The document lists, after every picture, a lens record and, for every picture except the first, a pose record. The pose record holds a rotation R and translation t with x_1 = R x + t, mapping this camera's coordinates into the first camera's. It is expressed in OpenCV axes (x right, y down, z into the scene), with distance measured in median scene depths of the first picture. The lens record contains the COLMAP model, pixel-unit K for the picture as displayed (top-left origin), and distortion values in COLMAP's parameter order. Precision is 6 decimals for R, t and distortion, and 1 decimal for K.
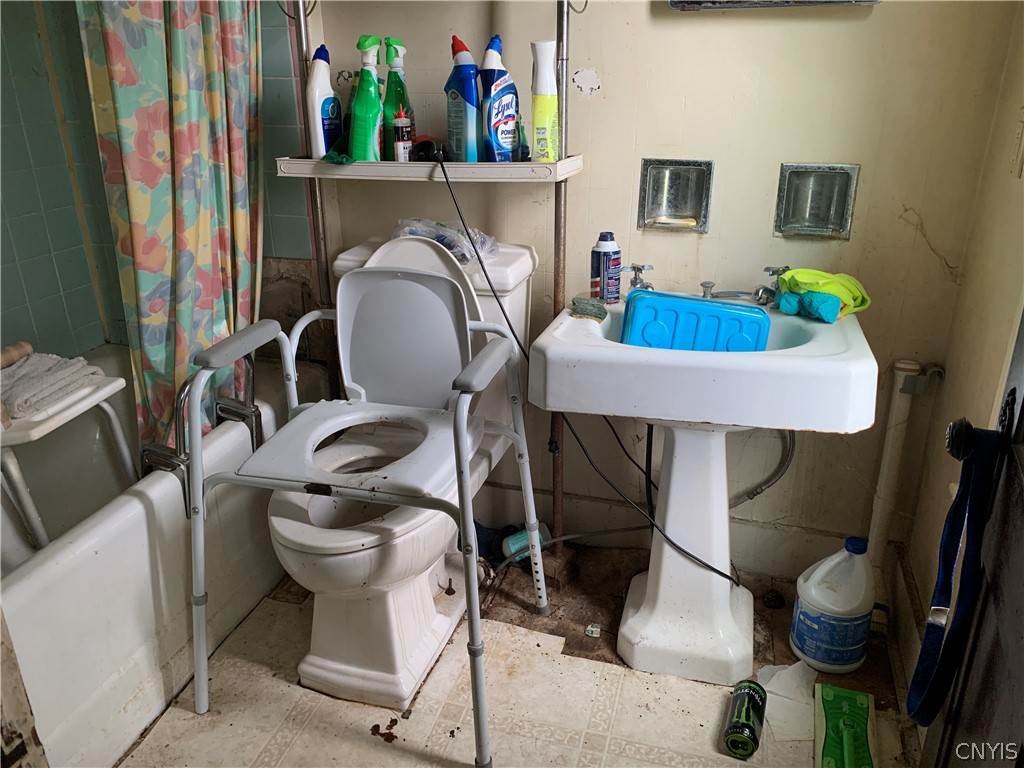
lens RADIAL K [[791.4, 0, 500.2], [0, 791.4, 384.7], [0, 0, 1]] dist [0.031199, -0.036594]
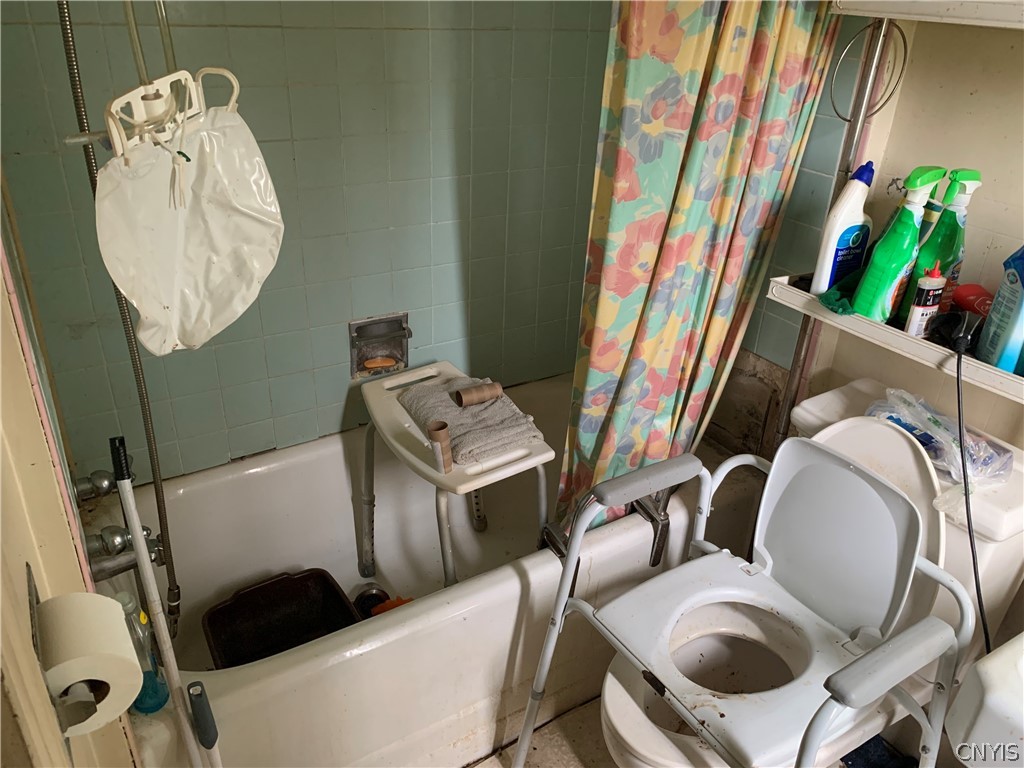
lens RADIAL K [[791.4, 0, 515.0], [0, 791.4, 387.2], [0, 0, 1]] dist [0.031199, -0.036594]
pose [[0.753039, 0.338445, -0.564259, 0.044149], [-0.288752, 0.940561, 0.178795, -0.256092], [0.591232, 0.028291, 0.806005, 0.129634]]
